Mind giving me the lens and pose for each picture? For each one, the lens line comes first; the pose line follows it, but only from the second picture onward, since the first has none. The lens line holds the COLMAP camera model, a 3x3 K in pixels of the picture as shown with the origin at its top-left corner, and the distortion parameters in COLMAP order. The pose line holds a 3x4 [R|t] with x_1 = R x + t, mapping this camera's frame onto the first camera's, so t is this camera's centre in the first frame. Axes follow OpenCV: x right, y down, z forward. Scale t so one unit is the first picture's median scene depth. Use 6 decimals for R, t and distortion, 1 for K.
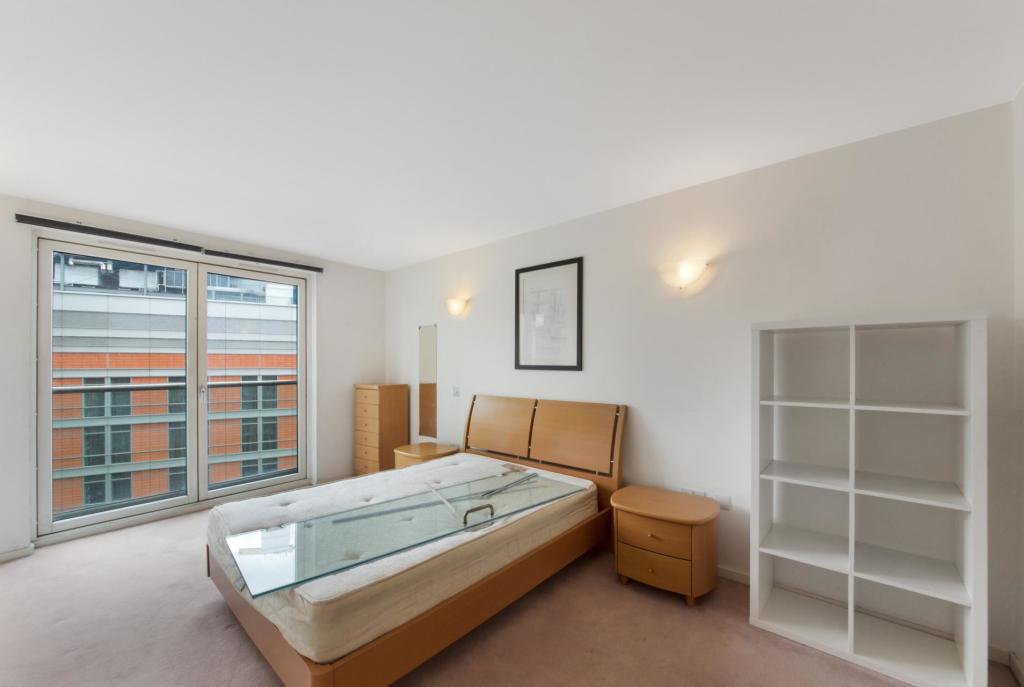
lens RADIAL K [[396.9, 0, 513.6], [0, 396.9, 375.4], [0, 0, 1]] dist [0.000015, -0.000004]
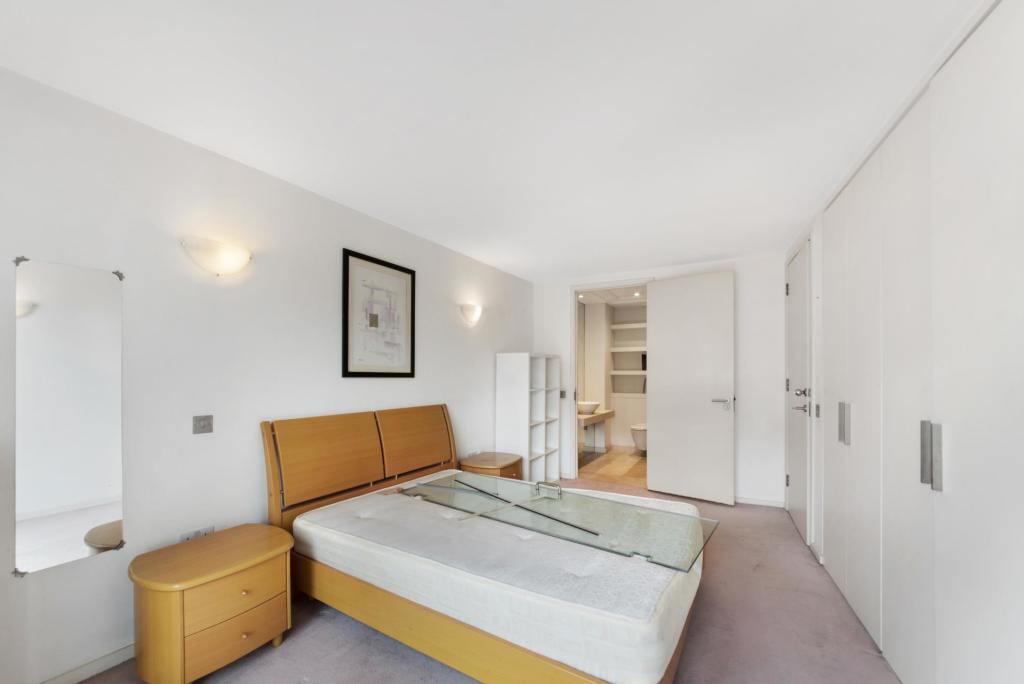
lens RADIAL K [[404.4, 0, 512.9], [0, 404.4, 366.8], [0, 0, 1]] dist [0.000209, 0.000005]
pose [[-0.177652, -0.001228, 0.984093, -0.906460], [0.001019, 0.999998, 0.001432, -0.039734], [-0.984093, 0.001257, -0.177650, 0.893532]]
